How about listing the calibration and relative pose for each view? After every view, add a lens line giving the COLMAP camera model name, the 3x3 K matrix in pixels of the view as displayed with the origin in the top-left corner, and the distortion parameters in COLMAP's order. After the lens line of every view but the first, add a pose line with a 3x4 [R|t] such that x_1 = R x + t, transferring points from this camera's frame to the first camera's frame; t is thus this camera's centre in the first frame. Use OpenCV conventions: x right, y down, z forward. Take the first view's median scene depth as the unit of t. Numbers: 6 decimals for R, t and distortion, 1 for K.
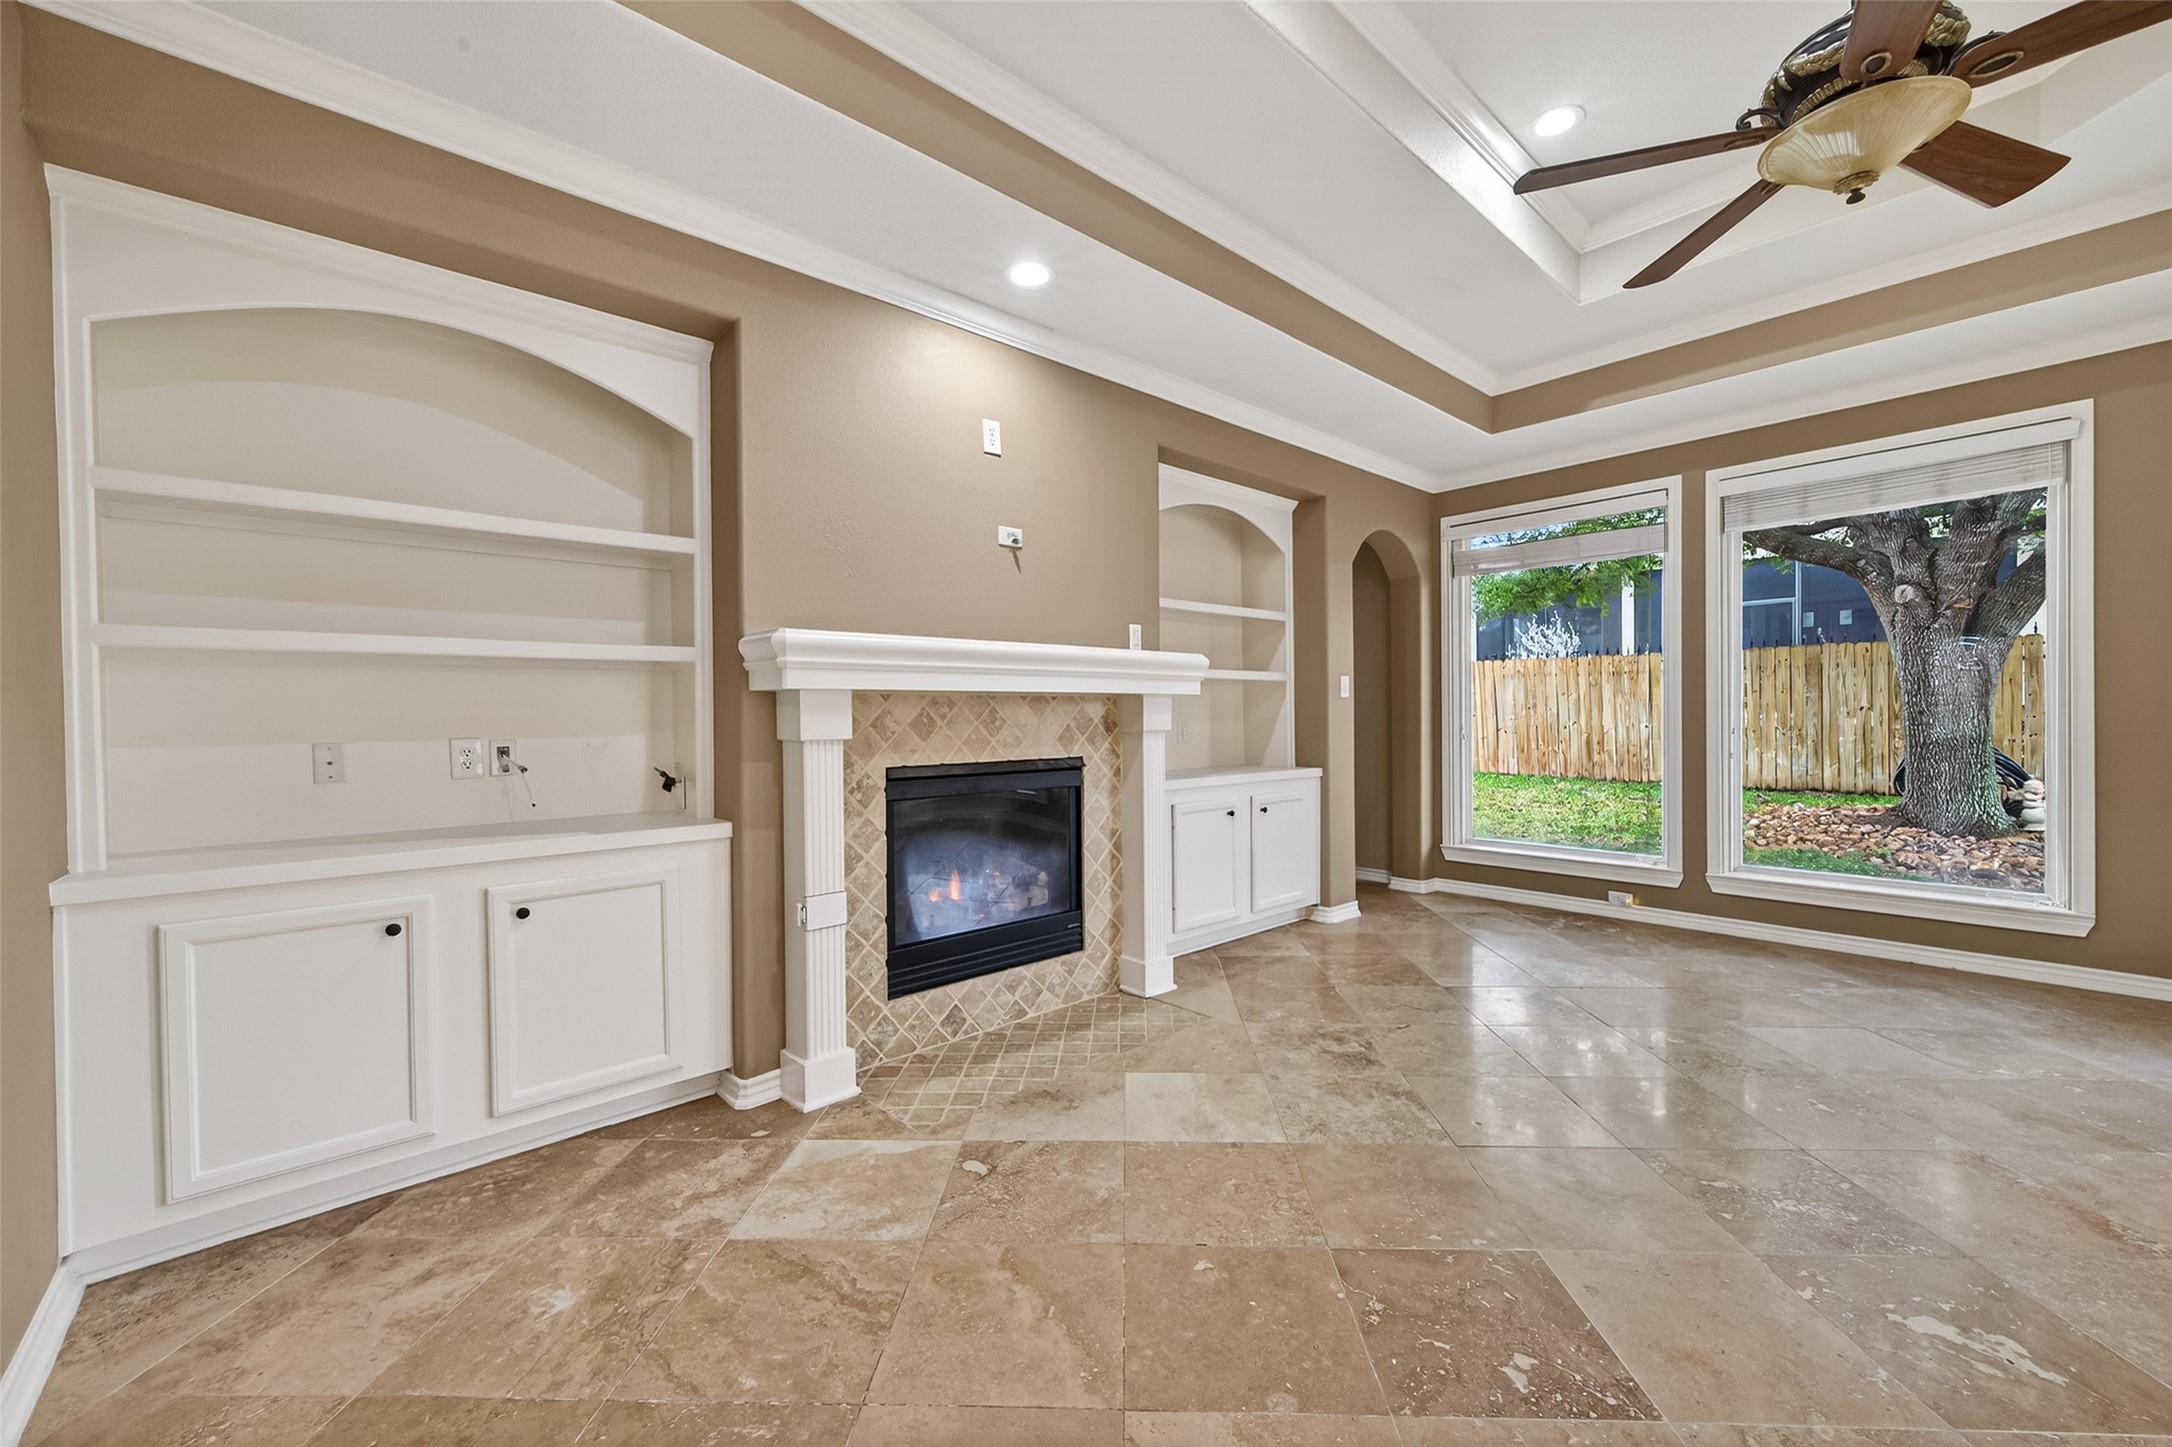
lens RADIAL K [[859.3, 0, 1084.1], [0, 859.3, 723.1], [0, 0, 1]] dist [0.007706, -0.000778]
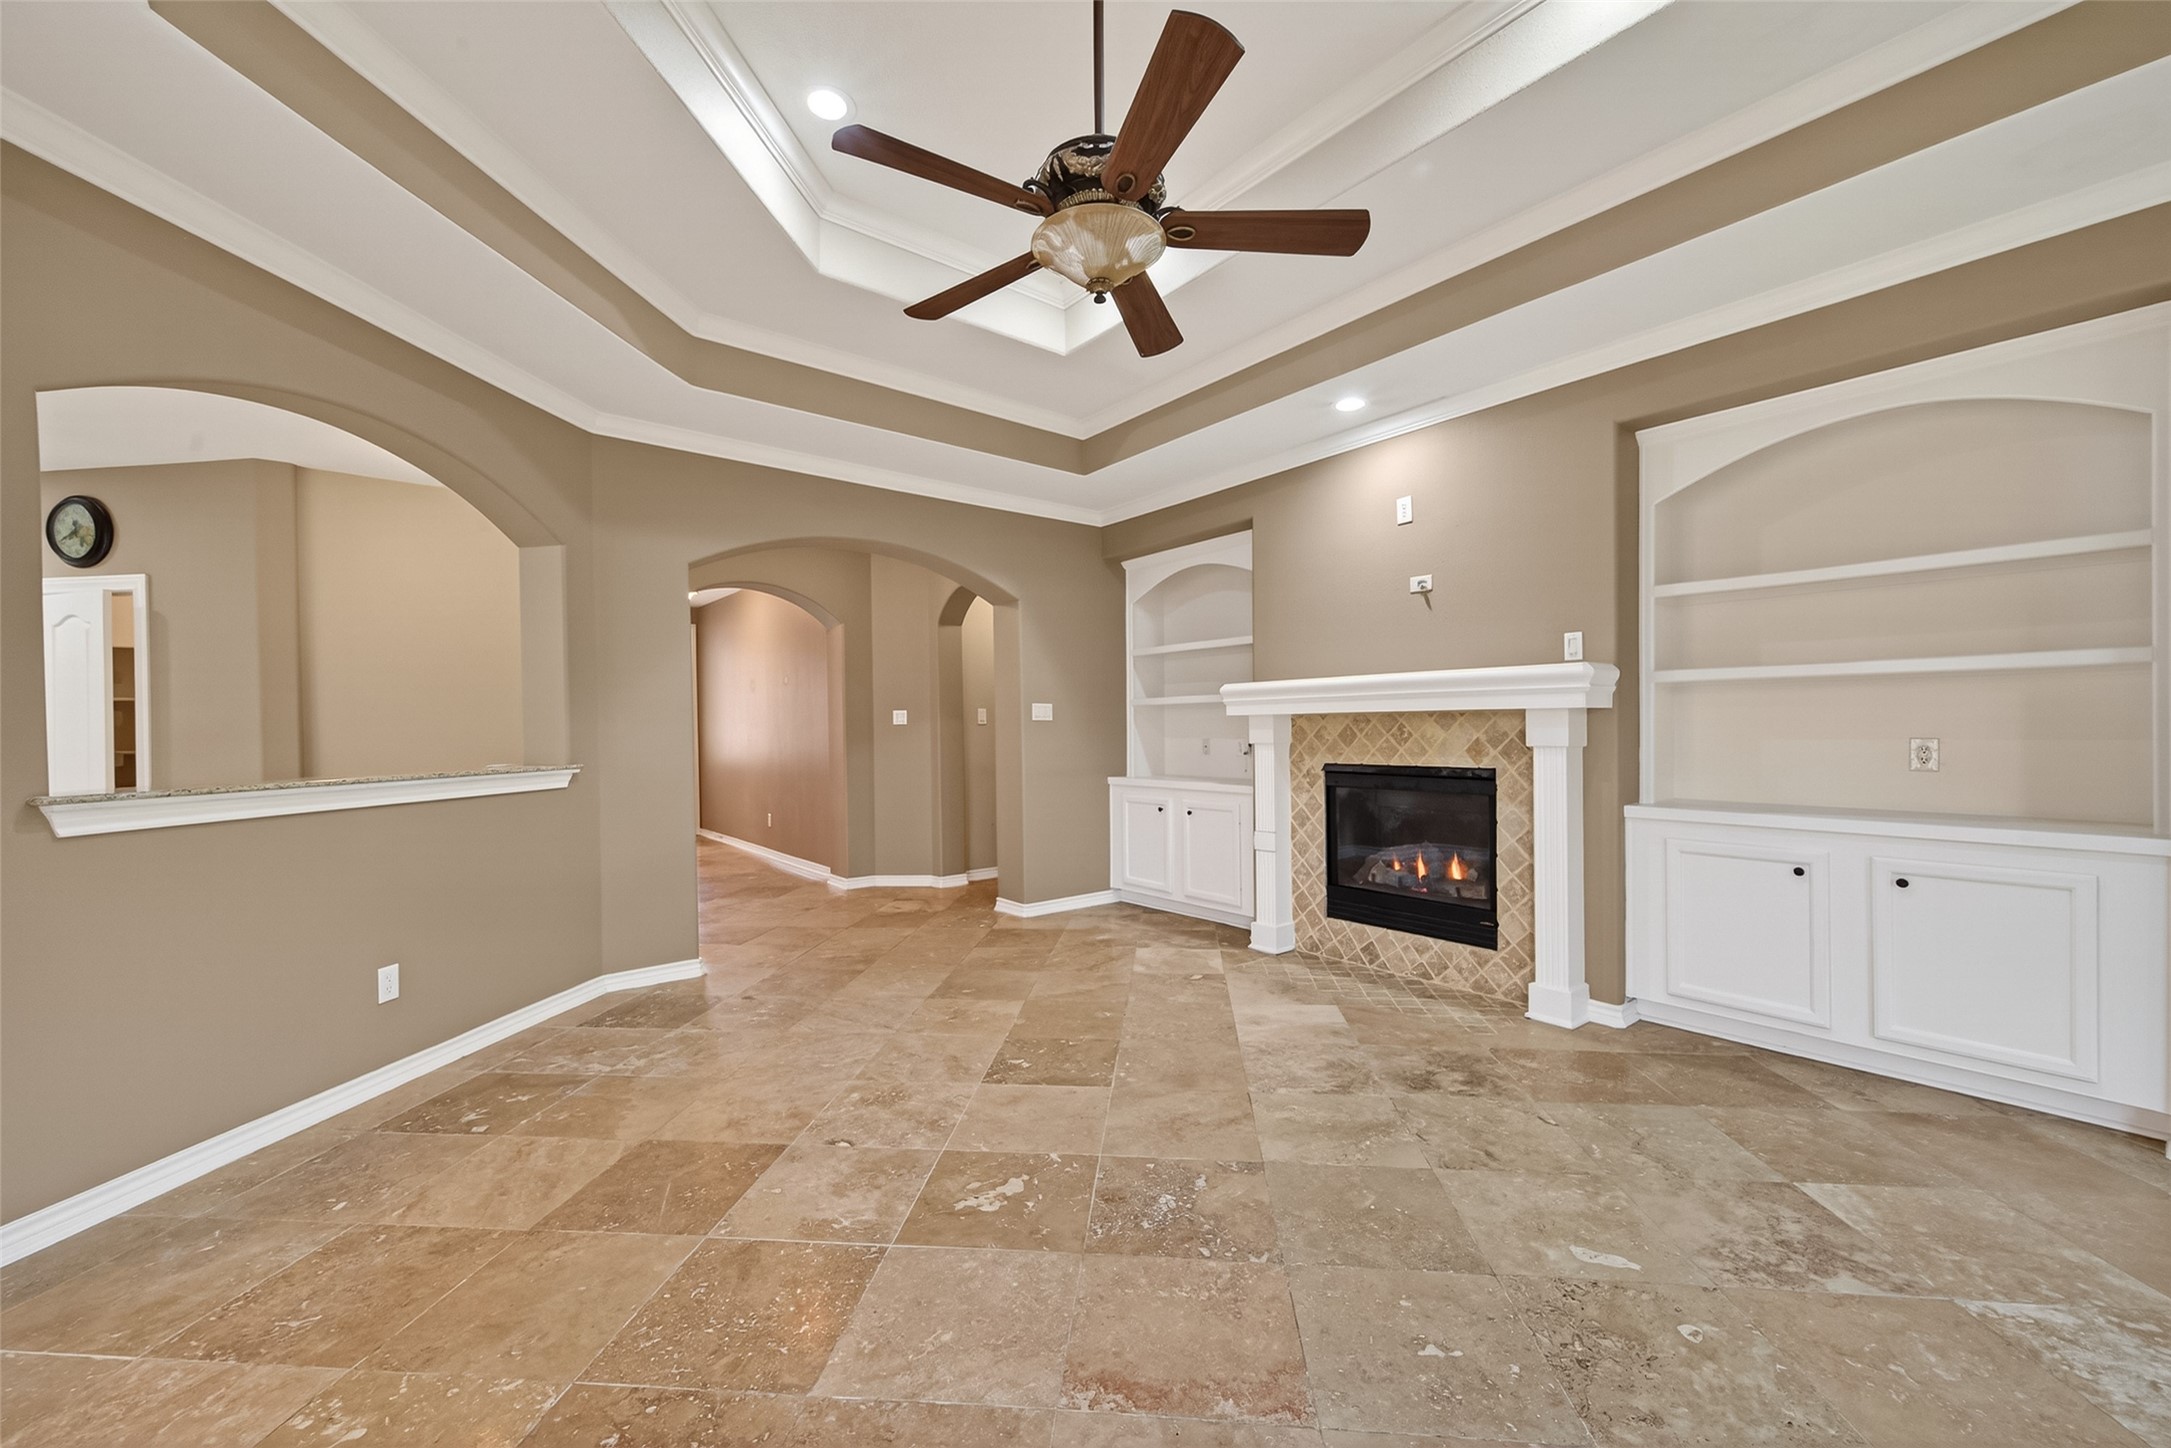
lens RADIAL K [[846.5, 0, 1085.2], [0, 846.5, 727.5], [0, 0, 1]] dist [0.001289, -0.000047]
pose [[-0.062496, 0.010311, -0.997992, 1.270417], [-0.000241, 0.999946, 0.010346, -0.026849], [0.998045, 0.000887, -0.062490, 0.659096]]
